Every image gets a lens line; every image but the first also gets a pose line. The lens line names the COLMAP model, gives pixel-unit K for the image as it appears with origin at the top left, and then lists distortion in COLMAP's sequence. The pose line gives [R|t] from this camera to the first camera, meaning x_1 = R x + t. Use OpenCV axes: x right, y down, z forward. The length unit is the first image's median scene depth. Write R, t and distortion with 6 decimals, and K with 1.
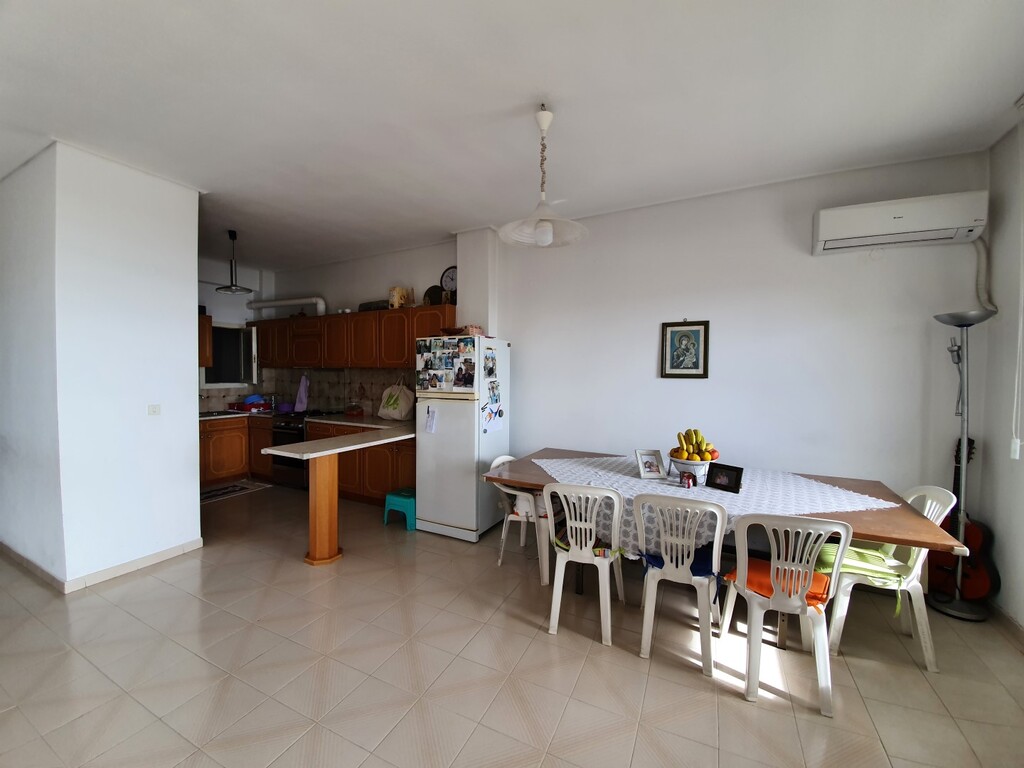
lens RADIAL K [[411.3, 0, 514.1], [0, 411.3, 379.4], [0, 0, 1]] dist [-0.003598, -0.000359]
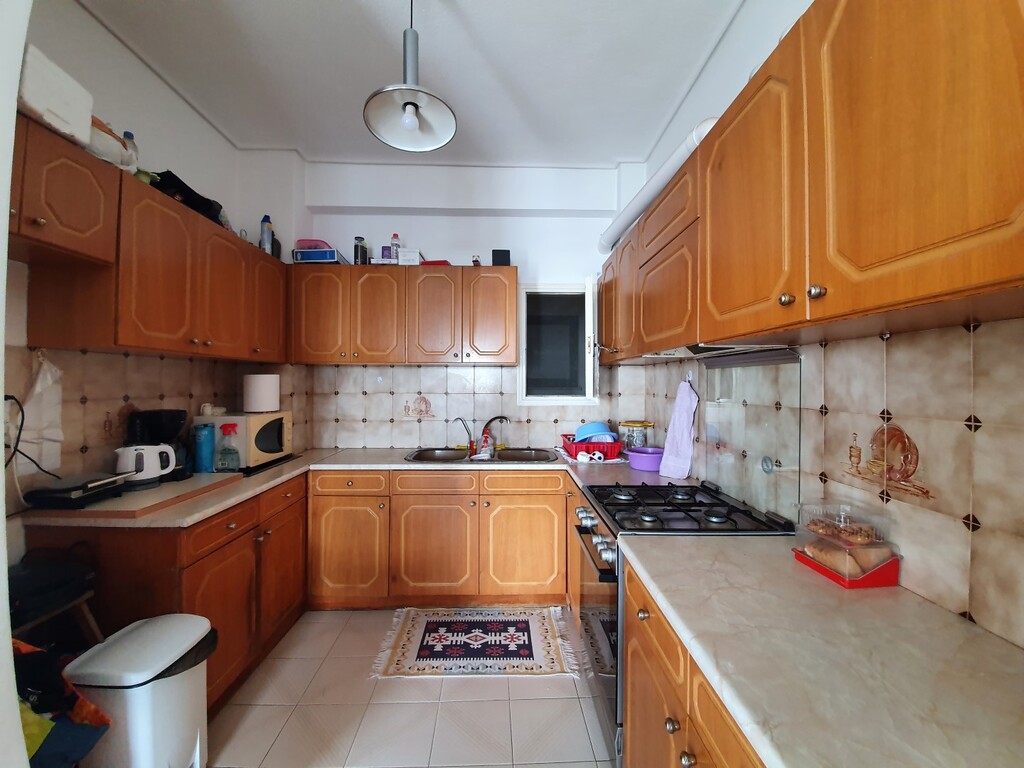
lens RADIAL K [[411.3, 0, 517.7], [0, 411.3, 381.9], [0, 0, 1]] dist [-0.003598, -0.000359]
pose [[0.481668, -0.005268, -0.876338, -0.324896], [-0.018665, 0.999693, -0.016268, 0.000756], [0.876155, 0.024193, 0.481422, 0.855280]]
